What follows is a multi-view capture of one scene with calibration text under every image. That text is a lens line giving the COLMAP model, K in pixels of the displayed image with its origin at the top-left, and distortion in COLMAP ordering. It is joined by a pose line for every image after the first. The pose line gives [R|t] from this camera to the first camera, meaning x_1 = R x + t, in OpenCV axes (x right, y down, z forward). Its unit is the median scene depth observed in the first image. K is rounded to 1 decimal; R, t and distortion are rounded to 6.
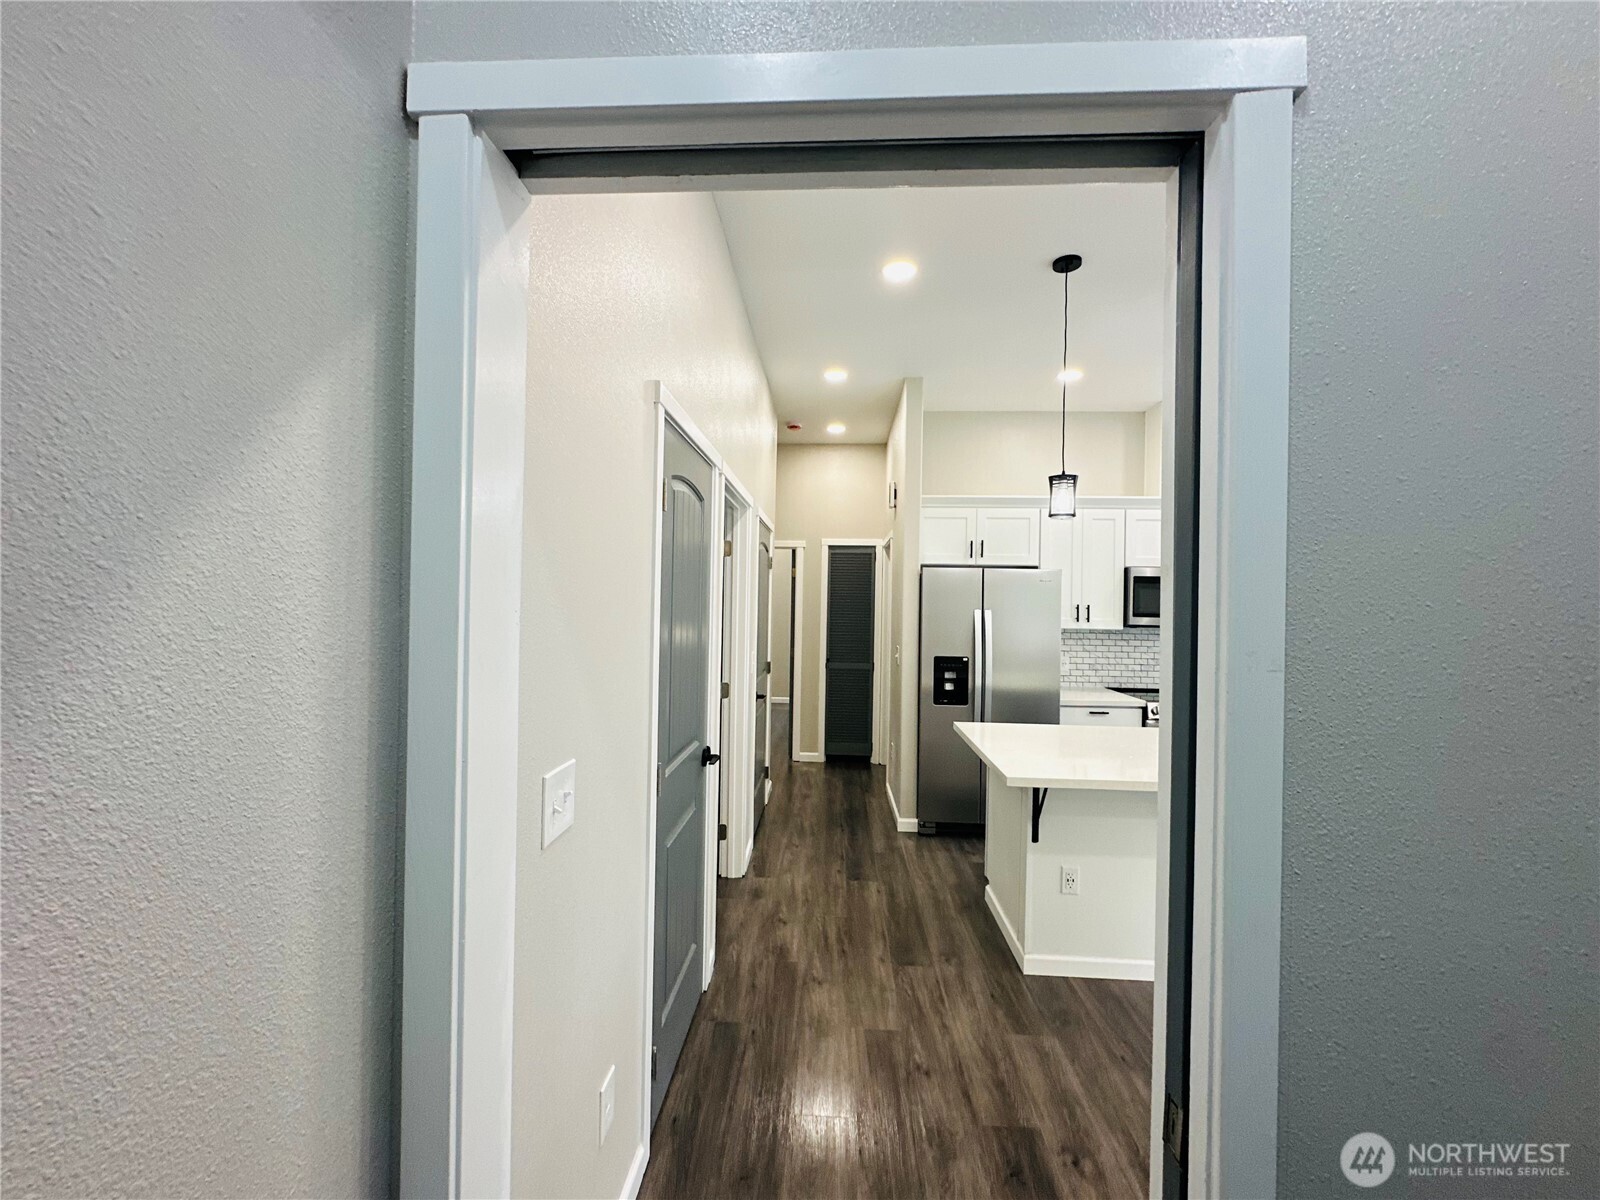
lens RADIAL K [[633.3, 0, 800.0], [0, 633.3, 600.0], [0, 0, 1]] dist [-0.002118, -0.000008]
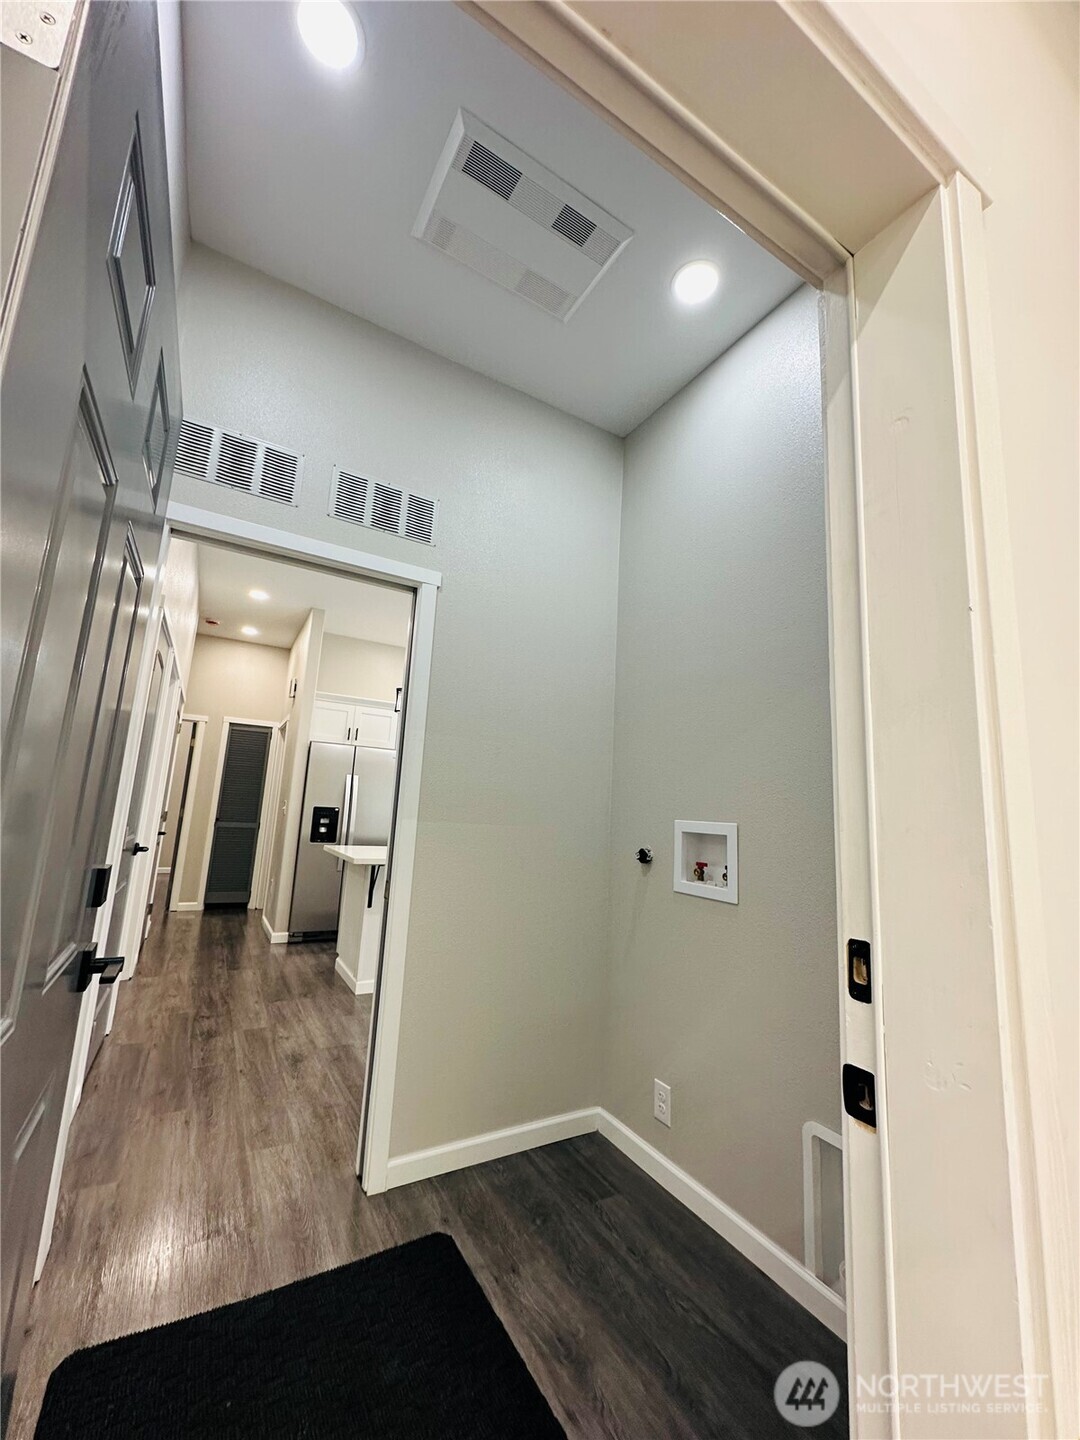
lens RADIAL K [[570.0, 0, 540.0], [0, 570.0, 720.0], [0, 0, 1]] dist [-0.002118, -0.000008]
pose [[0.834567, 0.115866, 0.538584, -0.065599], [-0.039884, 0.987775, -0.150698, 0.068850], [-0.549460, 0.104286, 0.828986, -0.310413]]
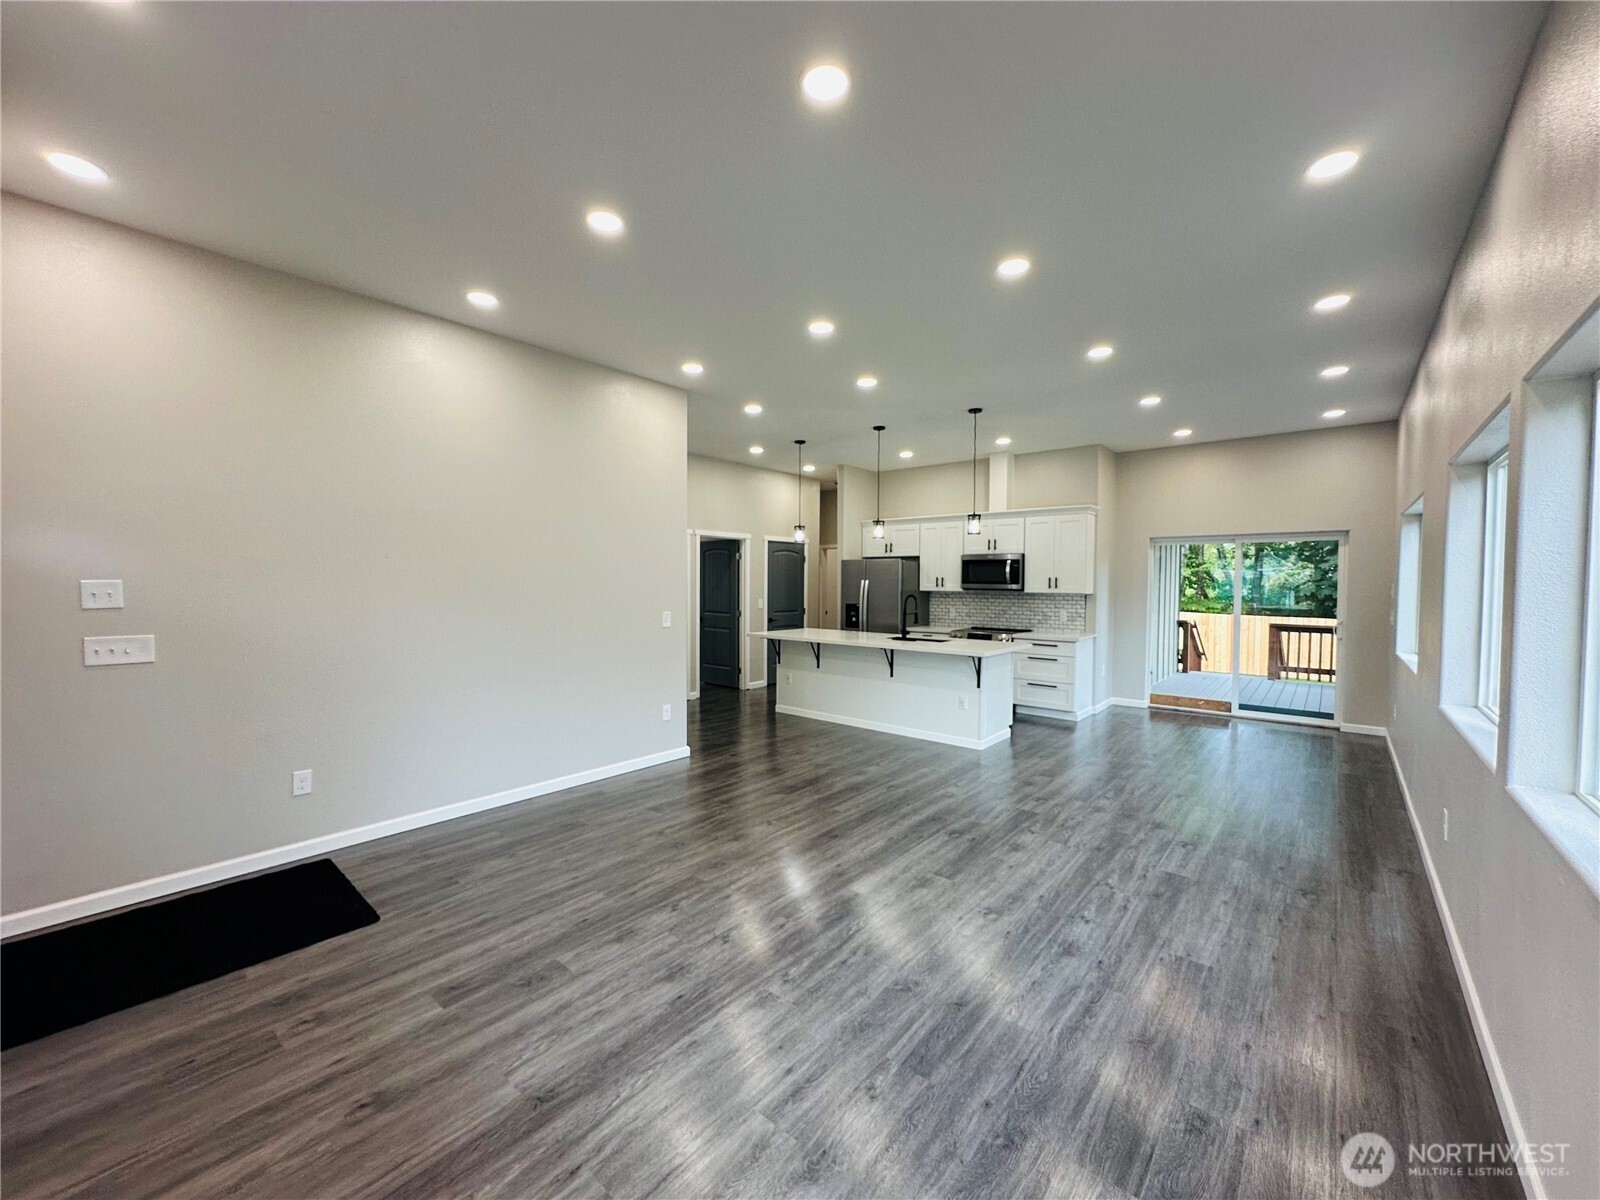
lens RADIAL K [[633.3, 0, 800.0], [0, 633.3, 600.0], [0, 0, 1]] dist [-0.002118, -0.000008]
pose [[0.798415, 0.004782, -0.602089, 1.294533], [0.010390, 0.999710, 0.021718, 0.030980], [0.602018, -0.023596, 0.798134, -0.691148]]
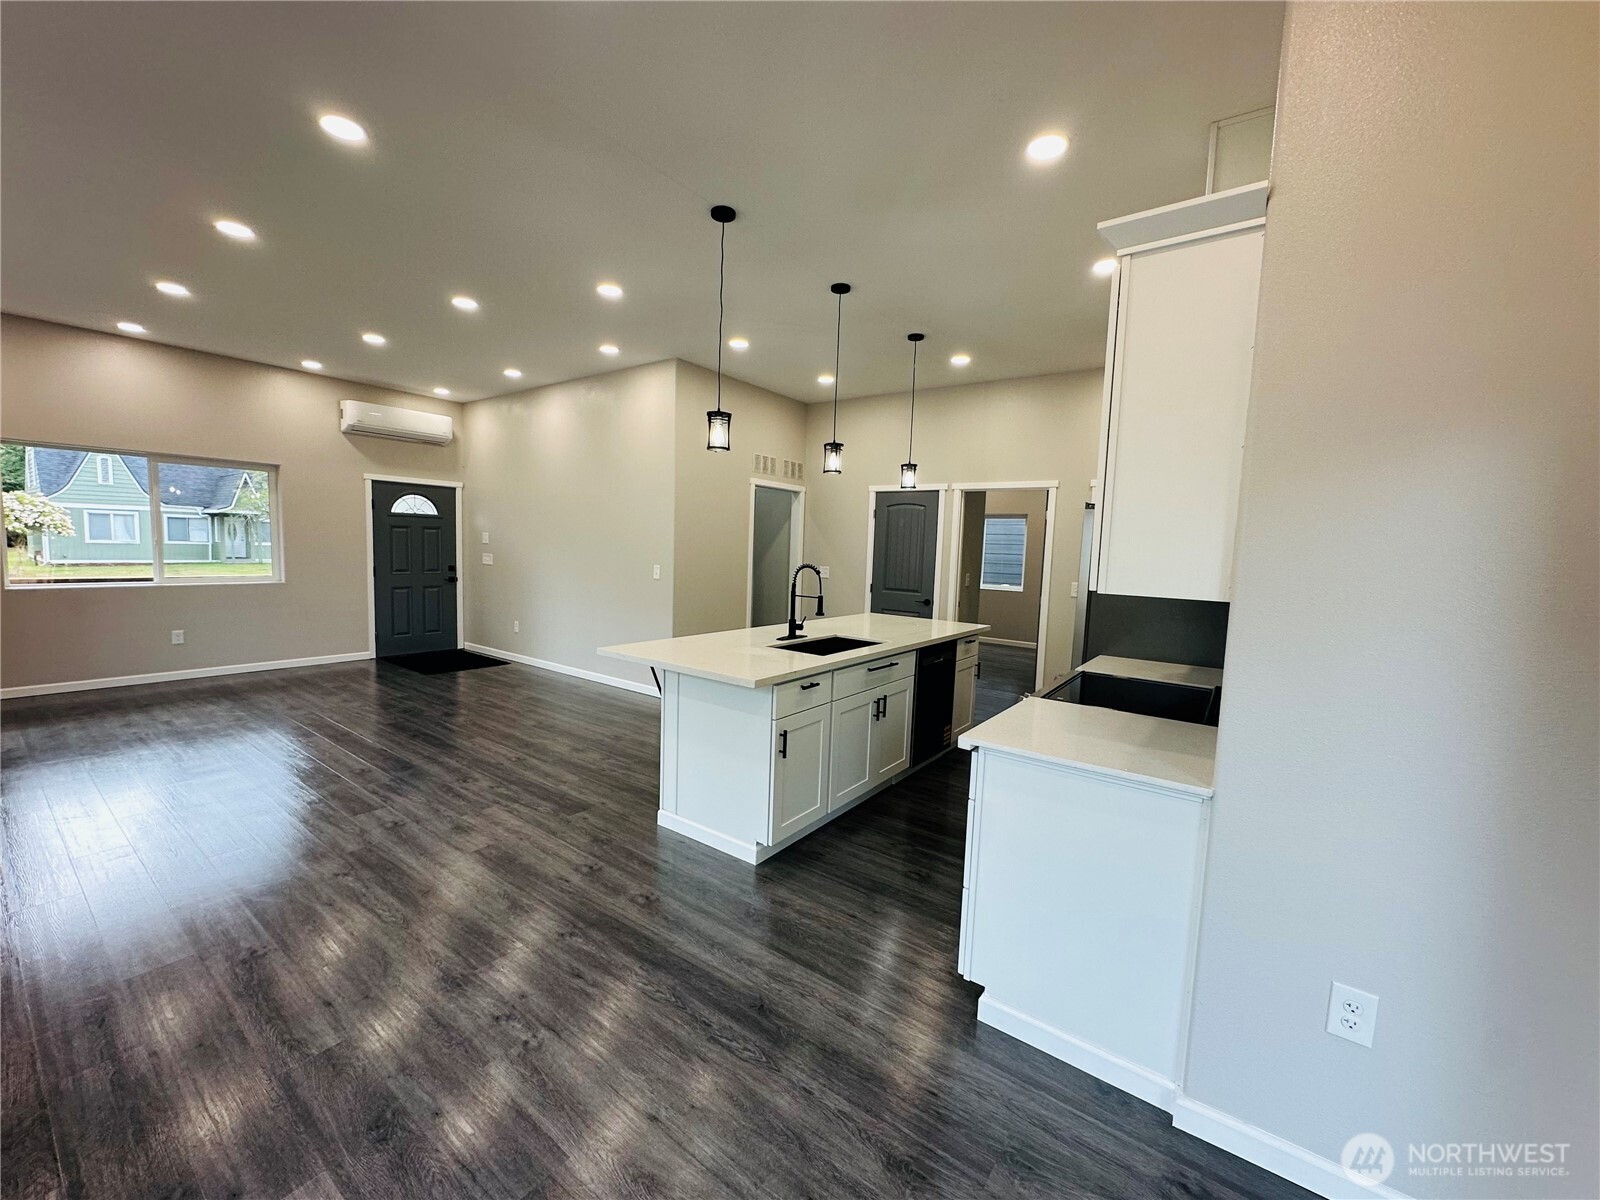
lens RADIAL K [[632.6, 0, 798.9], [0, 632.6, 603.0], [0, 0, 1]] dist [-0.000143, 0.000115]
pose [[-0.545227, 0.040270, -0.837321, 1.345094], [-0.042173, 0.996263, 0.075375, 0.041754], [0.837227, 0.076409, -0.541491, 1.129381]]
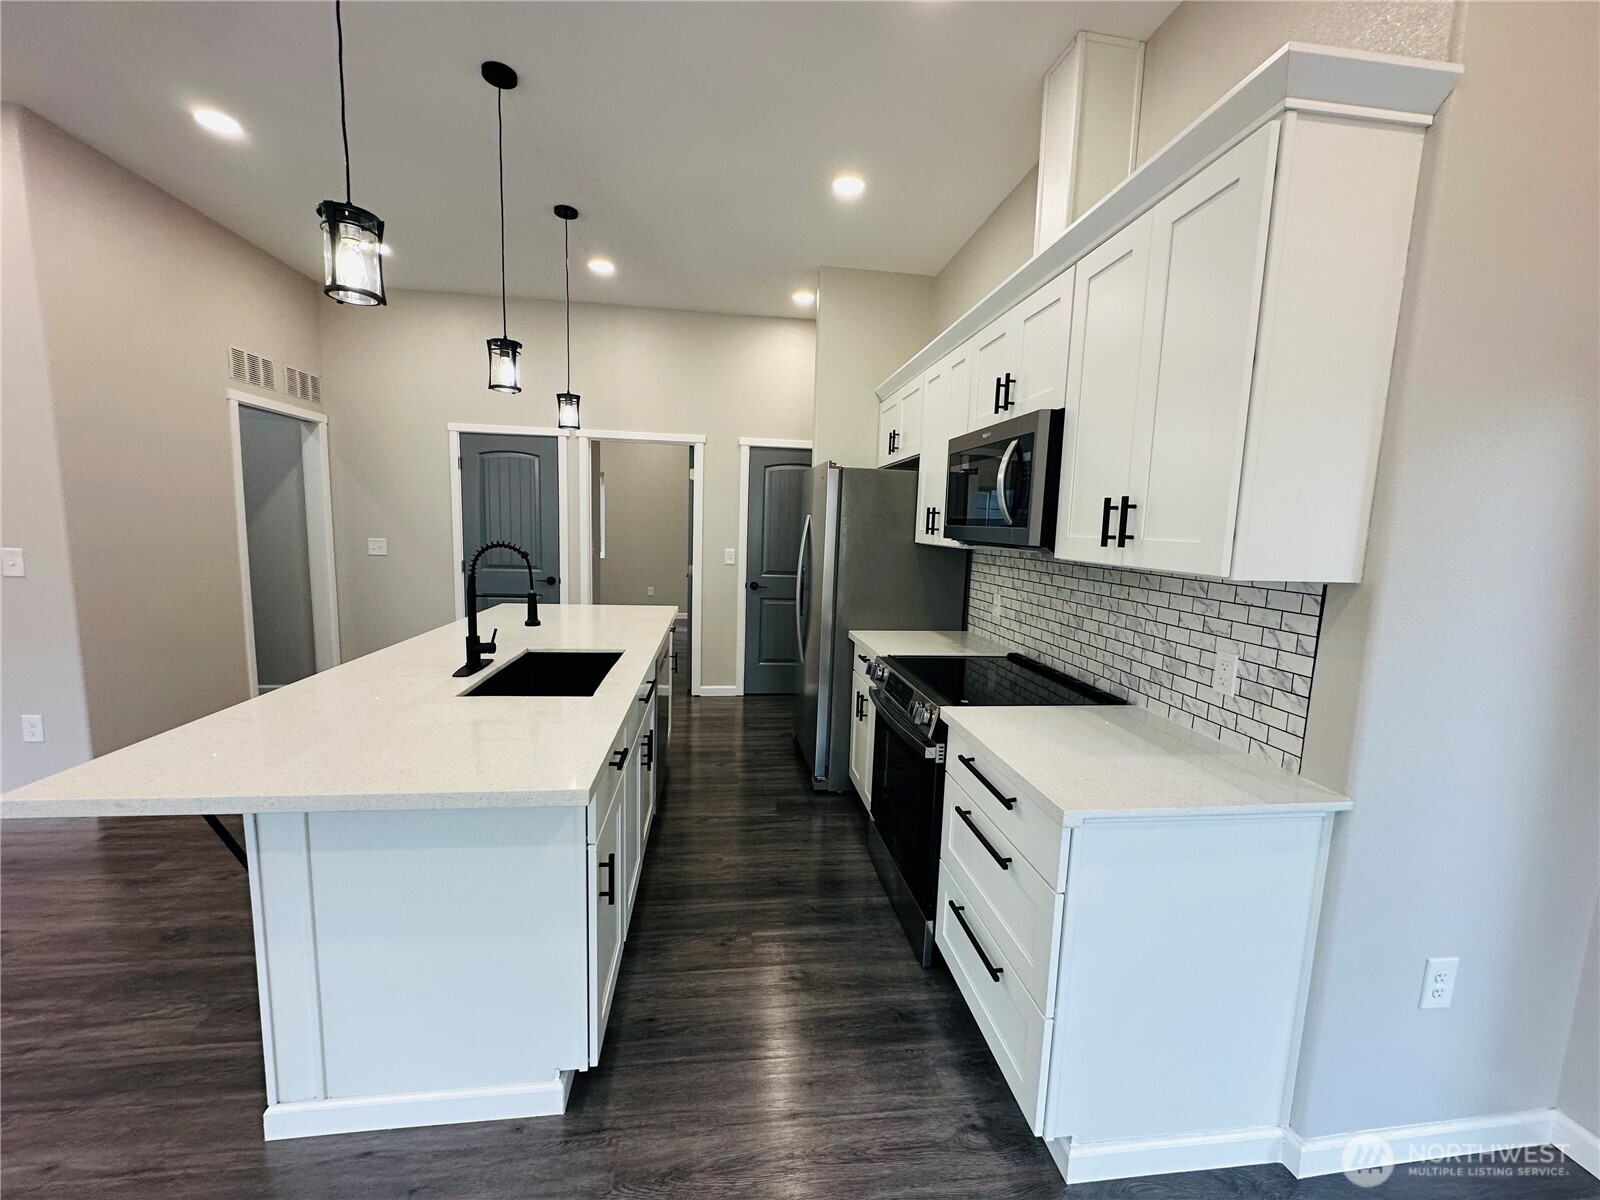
lens RADIAL K [[632.6, 0, 798.9], [0, 632.6, 603.0], [0, 0, 1]] dist [-0.000143, 0.000115]
pose [[0.181714, 0.111014, -0.977065, 1.159321], [-0.027383, 0.993793, 0.107822, 0.041713], [0.982970, 0.007162, 0.183626, 0.806727]]
